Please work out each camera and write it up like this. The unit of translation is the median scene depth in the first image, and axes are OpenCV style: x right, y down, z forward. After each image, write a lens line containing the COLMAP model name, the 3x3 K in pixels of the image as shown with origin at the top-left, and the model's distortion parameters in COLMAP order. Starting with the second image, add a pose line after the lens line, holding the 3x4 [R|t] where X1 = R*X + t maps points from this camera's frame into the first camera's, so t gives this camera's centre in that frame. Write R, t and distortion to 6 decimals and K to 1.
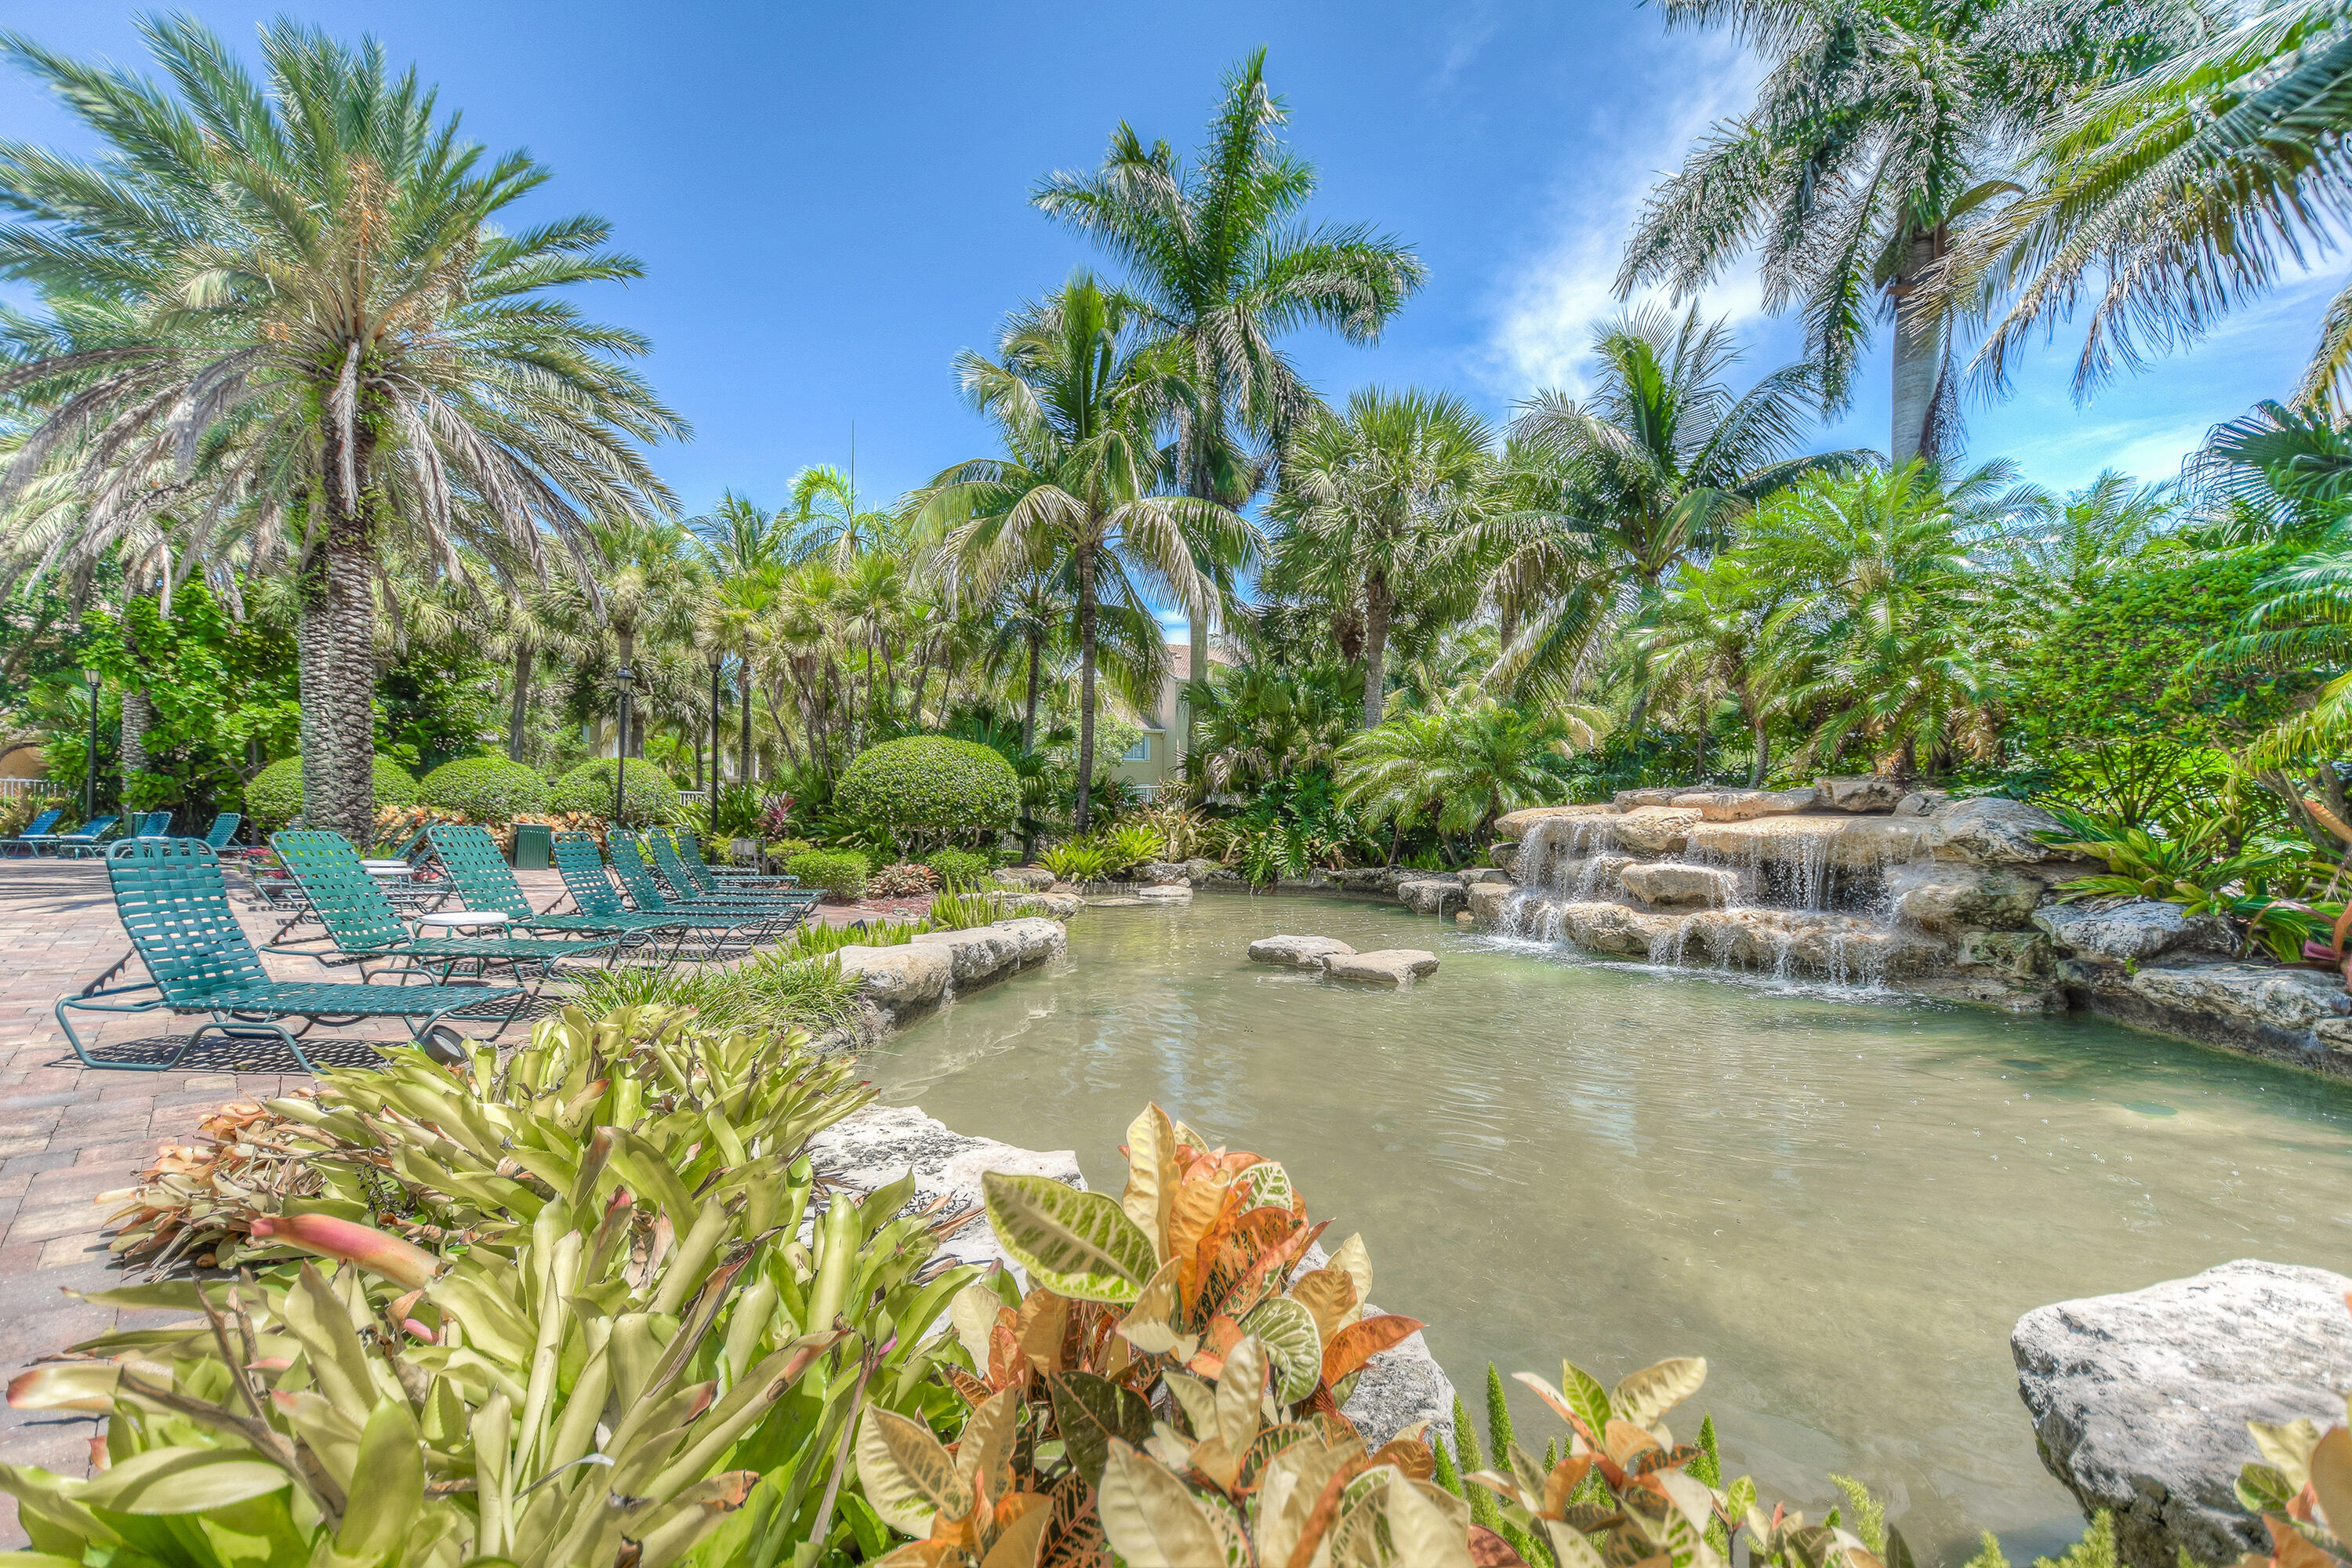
lens RADIAL K [[1030.2, 0, 1172.8], [0, 1030.2, 809.8], [0, 0, 1]] dist [0.003918, 0.000033]
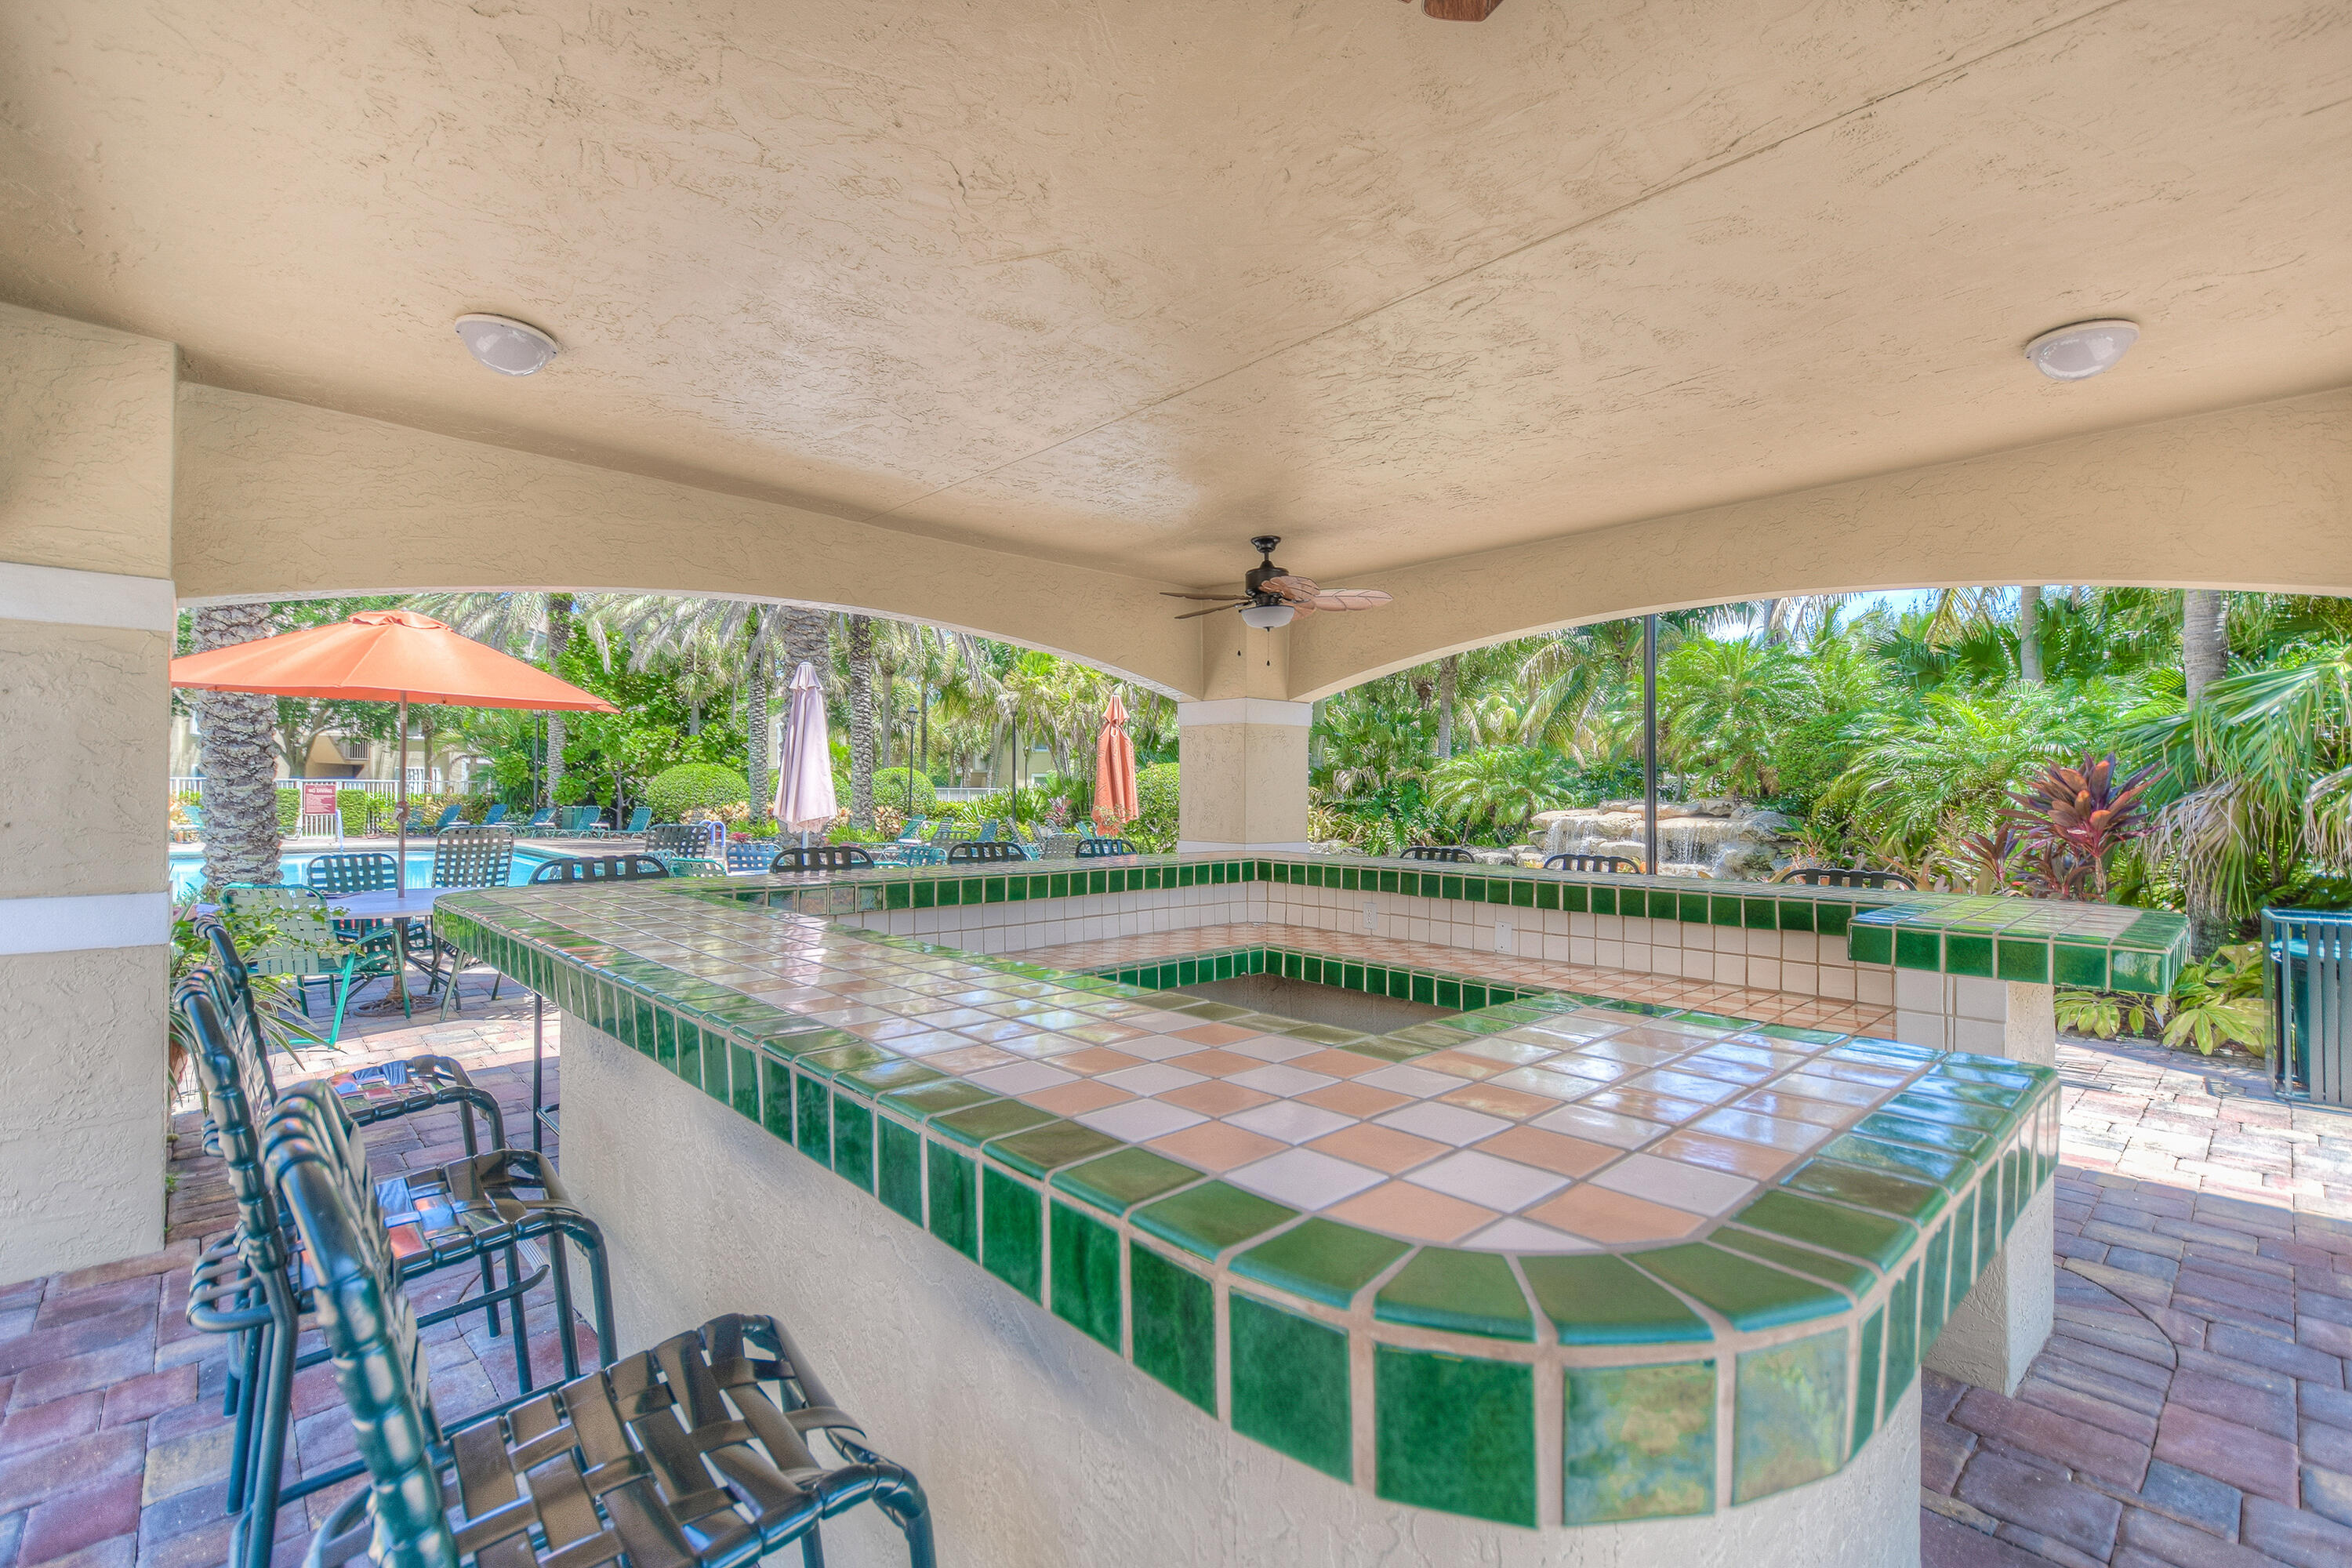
lens RADIAL K [[1030.2, 0, 1181.6], [0, 1030.2, 791.2], [0, 0, 1]] dist [0.003918, 0.000033]
pose [[0.999999, 0.001225, -0.000143, -0.249084], [-0.001225, 0.999999, -0.000951, -0.028404], [0.000142, 0.000951, 1.000000, -0.662819]]
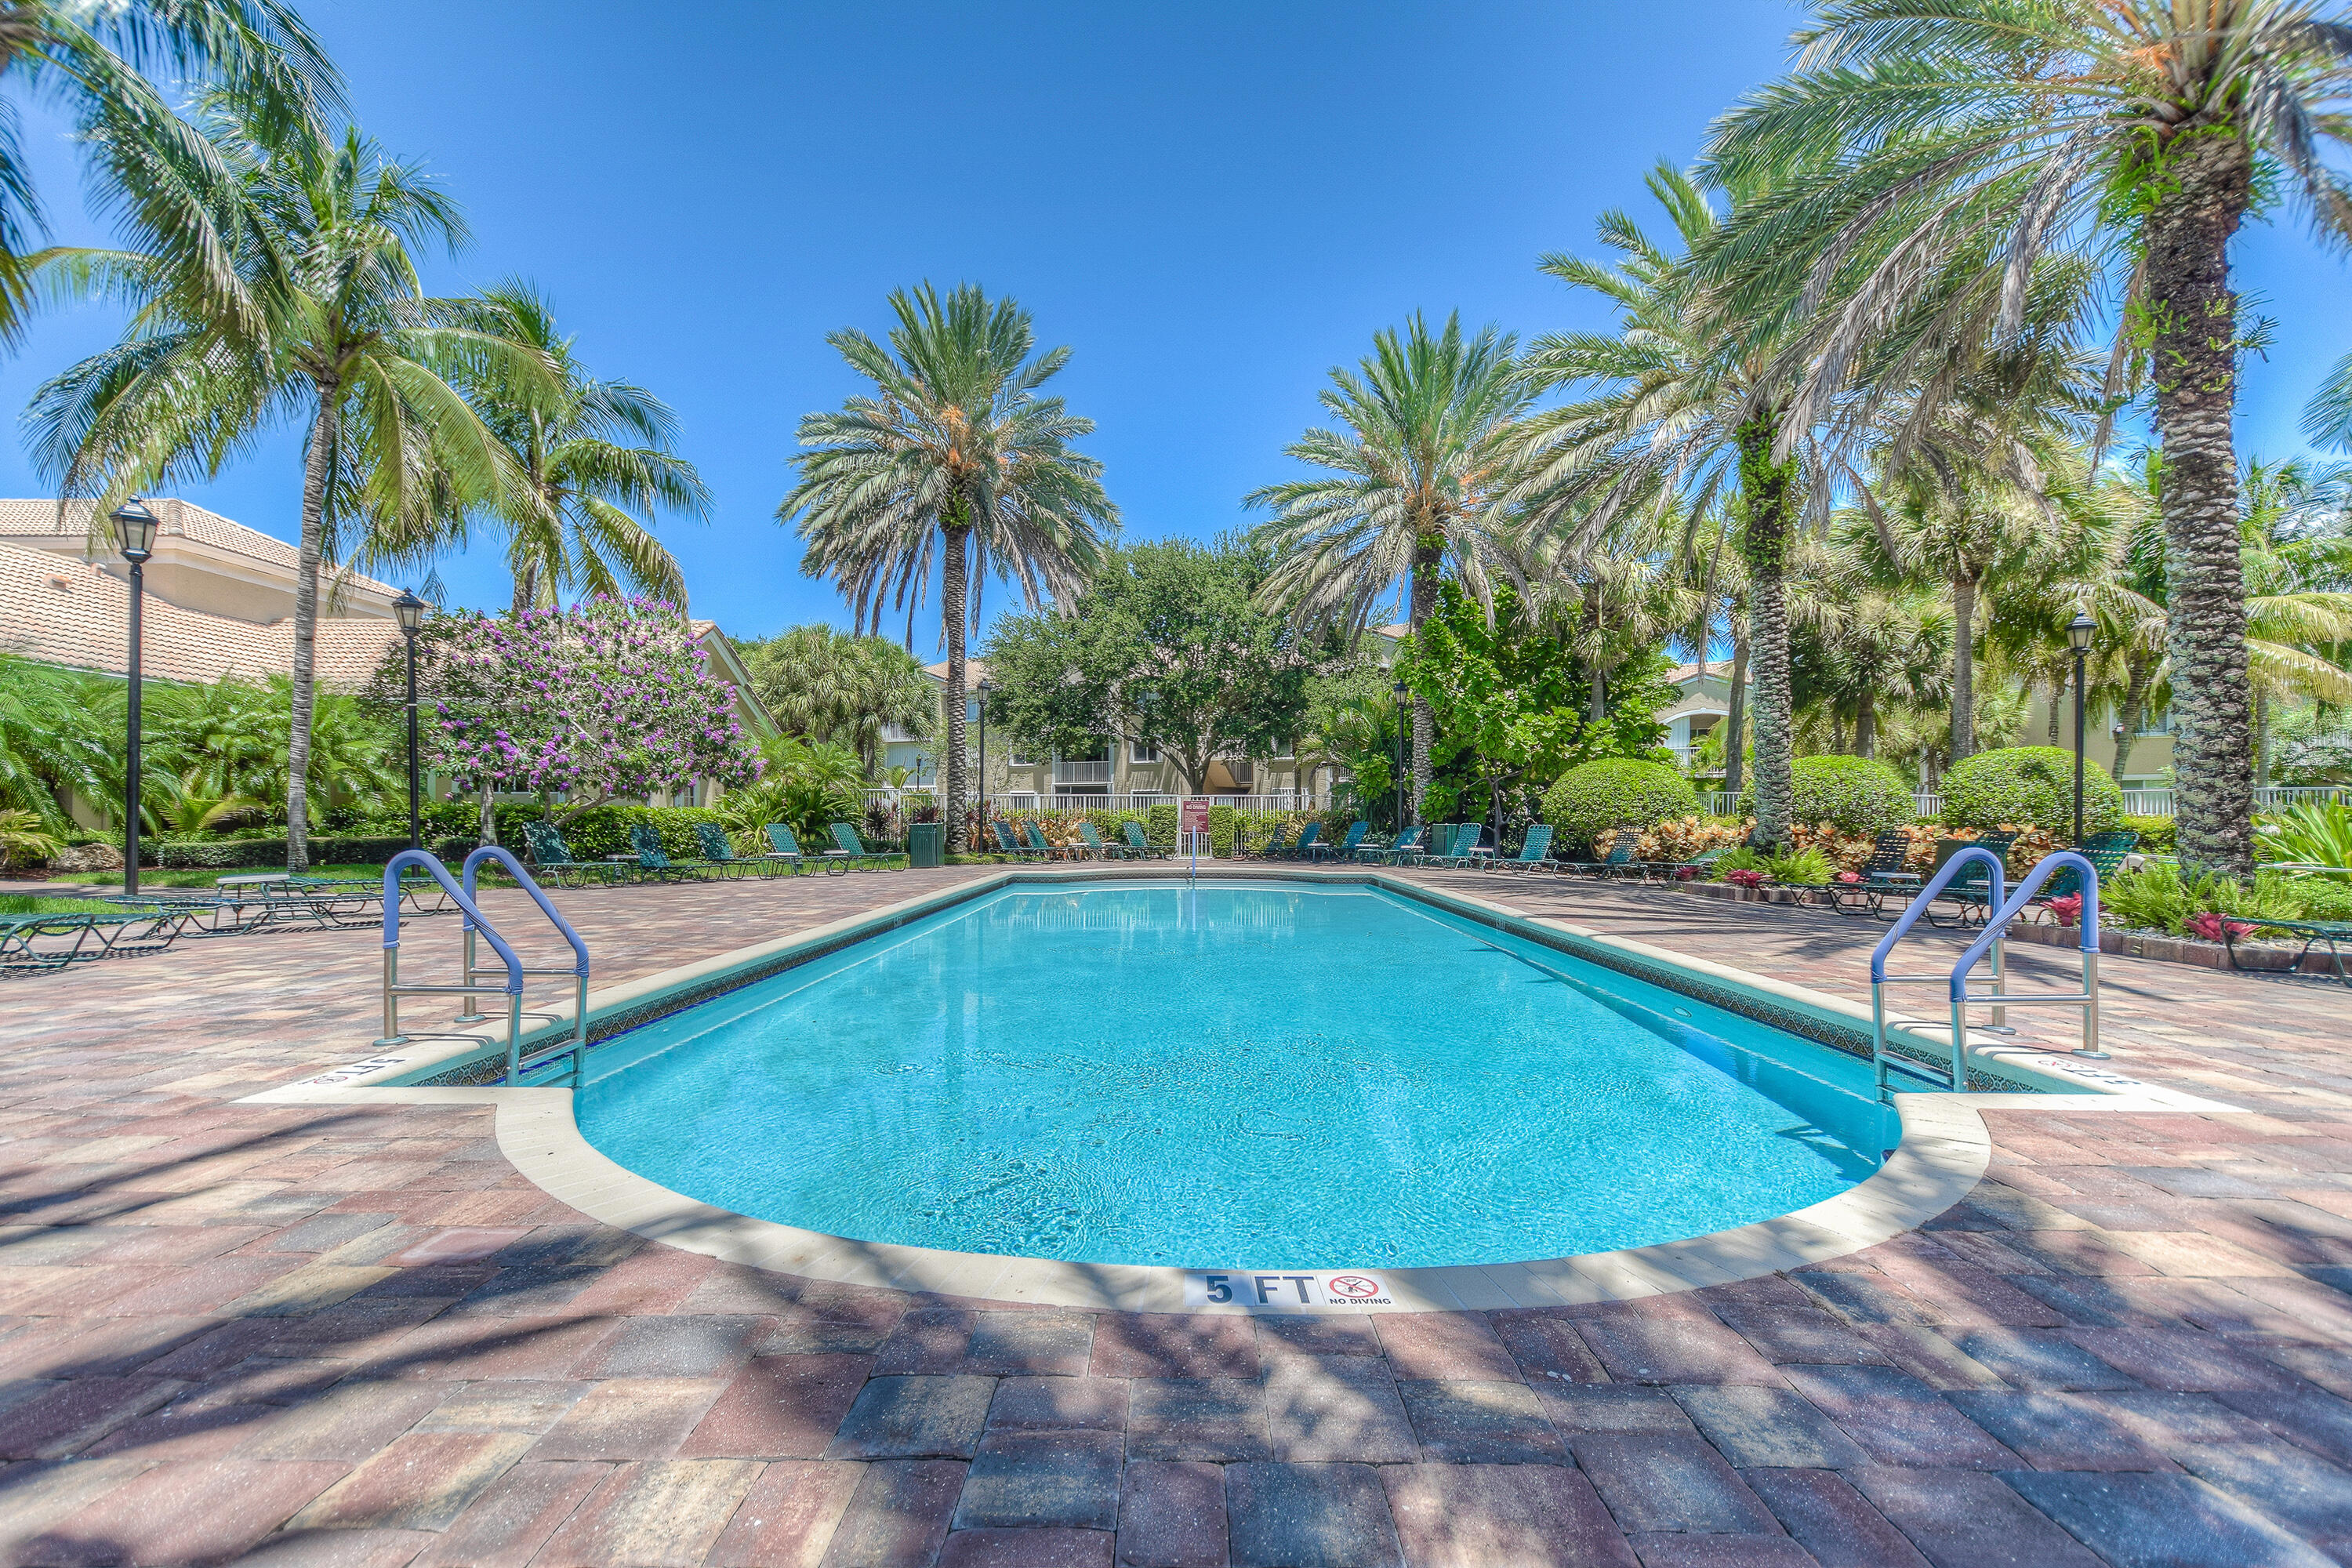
lens RADIAL K [[1030.2, 0, 1177.6], [0, 1030.2, 801.8], [0, 0, 1]] dist [0.003918, 0.000033]
pose [[0.726300, -0.012586, -0.687263, -0.773568], [0.002686, 0.999877, -0.015473, -0.005221], [0.687373, 0.009392, 0.726244, 0.124239]]
